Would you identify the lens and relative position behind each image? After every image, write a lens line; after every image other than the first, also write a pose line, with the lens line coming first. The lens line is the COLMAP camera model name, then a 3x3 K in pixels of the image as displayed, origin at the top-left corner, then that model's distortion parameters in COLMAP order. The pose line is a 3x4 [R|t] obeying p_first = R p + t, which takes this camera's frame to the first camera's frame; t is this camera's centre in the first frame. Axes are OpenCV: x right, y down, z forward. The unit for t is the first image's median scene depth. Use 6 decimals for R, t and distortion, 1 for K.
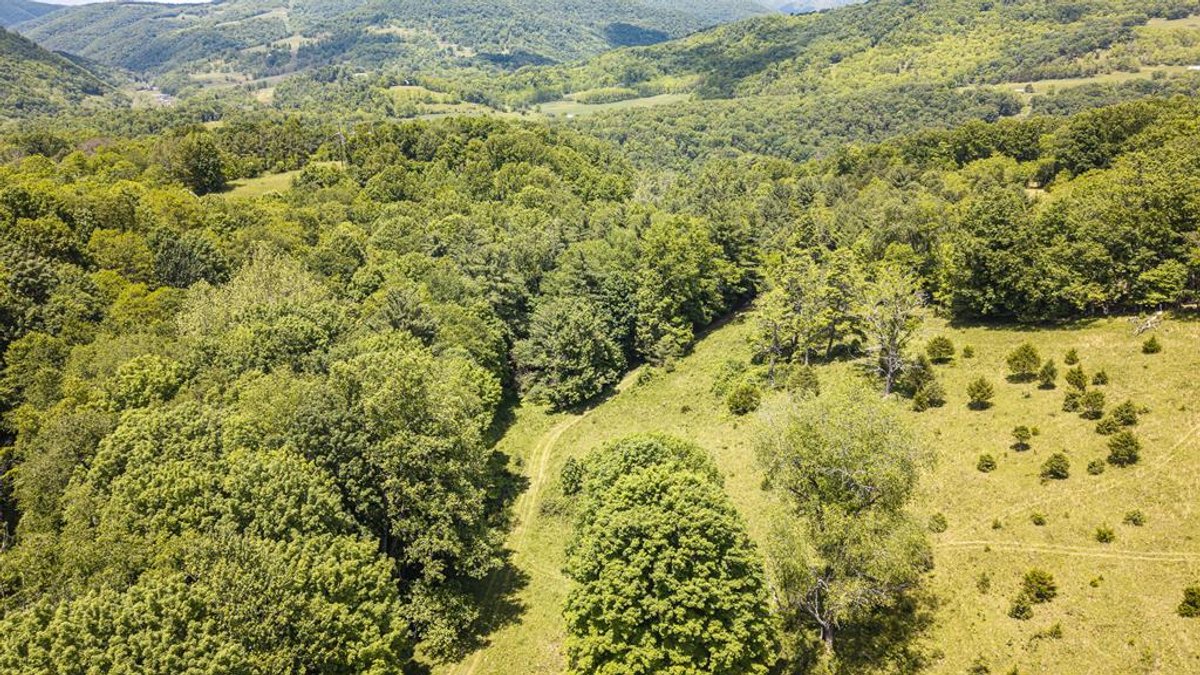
lens RADIAL K [[801.8, 0, 601.8], [0, 801.8, 297.3], [0, 0, 1]] dist [0.071092, -0.091491]
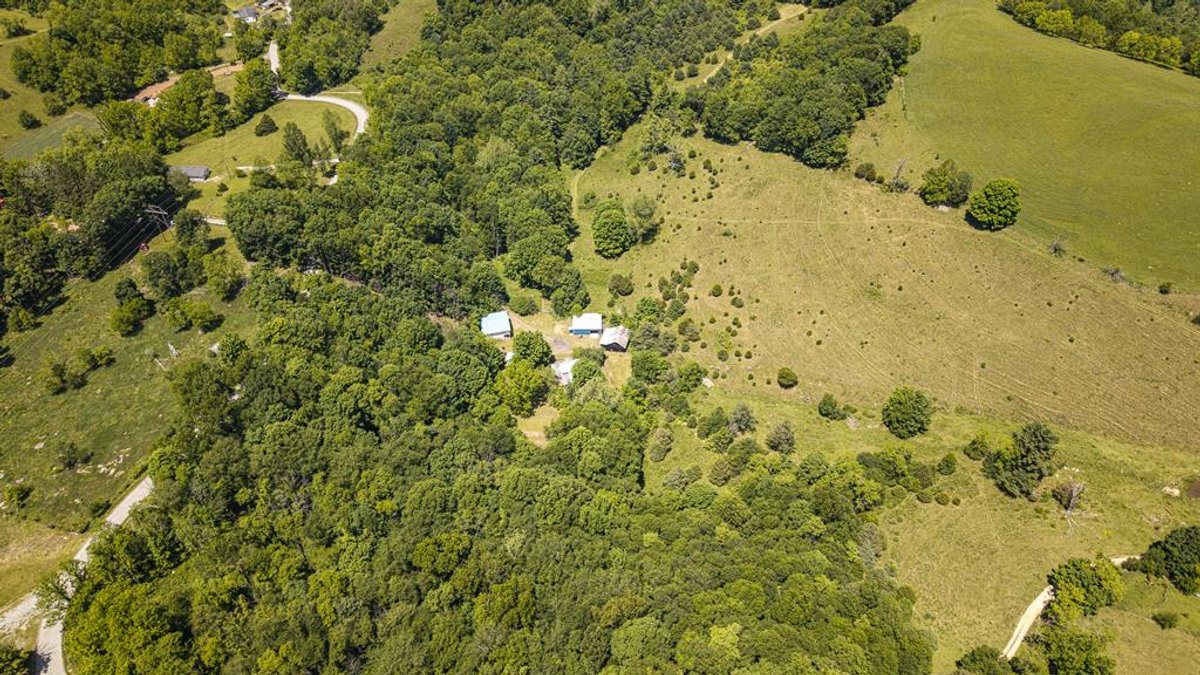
lens RADIAL K [[813.2, 0, 596.0], [0, 813.2, 298.3], [0, 0, 1]] dist [0.003649, 0.001342]
pose [[0.997998, -0.046703, 0.042642, -0.130322], [0.021660, 0.885913, 0.463346, -0.831405], [-0.059417, -0.461495, 0.885151, -1.906460]]
